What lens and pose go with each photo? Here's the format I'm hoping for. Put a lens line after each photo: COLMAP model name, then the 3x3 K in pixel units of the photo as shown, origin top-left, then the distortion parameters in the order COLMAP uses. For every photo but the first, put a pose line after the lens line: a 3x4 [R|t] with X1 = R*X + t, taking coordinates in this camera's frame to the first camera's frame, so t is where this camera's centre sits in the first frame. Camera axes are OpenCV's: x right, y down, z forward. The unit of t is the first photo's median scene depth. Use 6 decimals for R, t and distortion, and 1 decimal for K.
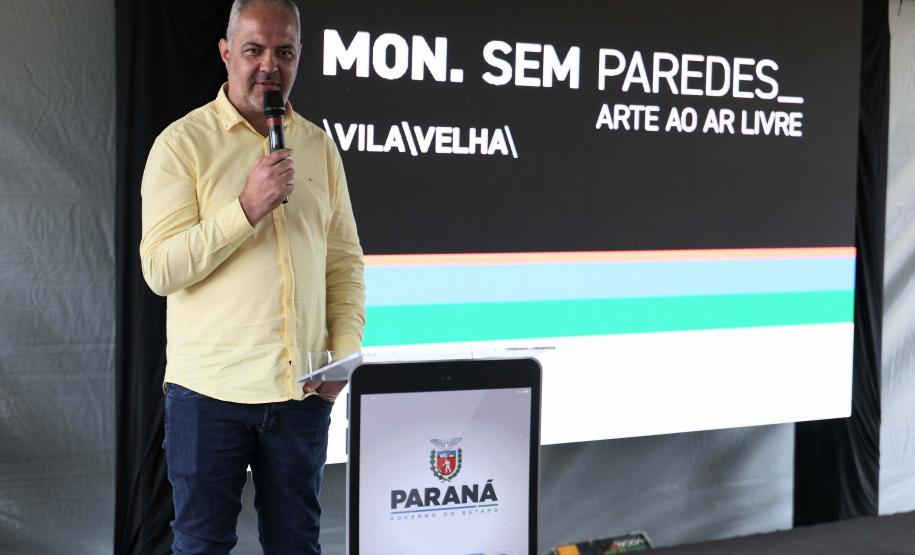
lens RADIAL K [[1541.9, 0, 457.5], [0, 1541.9, 277.5], [0, 0, 1]] dist [-0.004850, 0.011146]
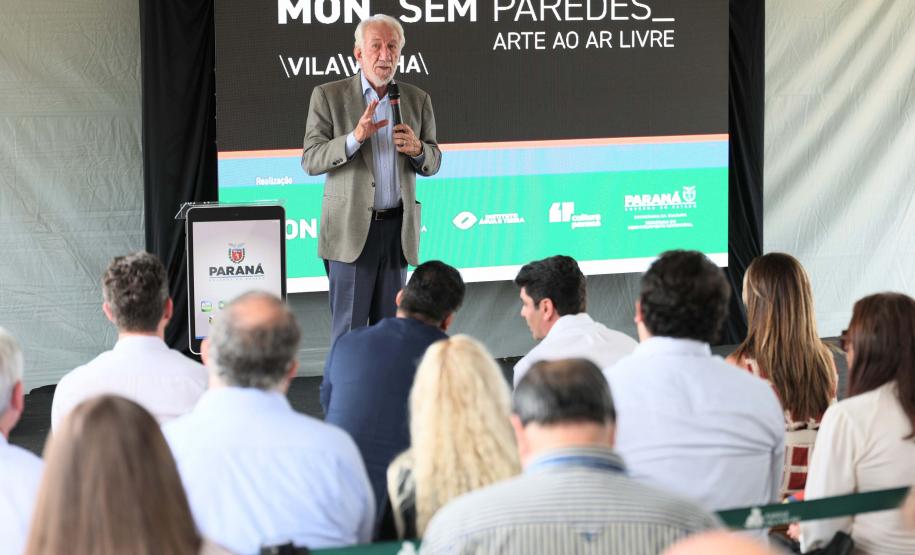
lens RADIAL K [[2179.4, 0, 457.5], [0, 2179.4, 277.5], [0, 0, 1]] dist [0.052692, 0.446968]
pose [[0.986501, -0.004243, -0.163700, 0.387303], [0.013798, 0.998263, 0.057275, -0.007934], [0.163173, -0.058761, 0.984846, -0.941677]]
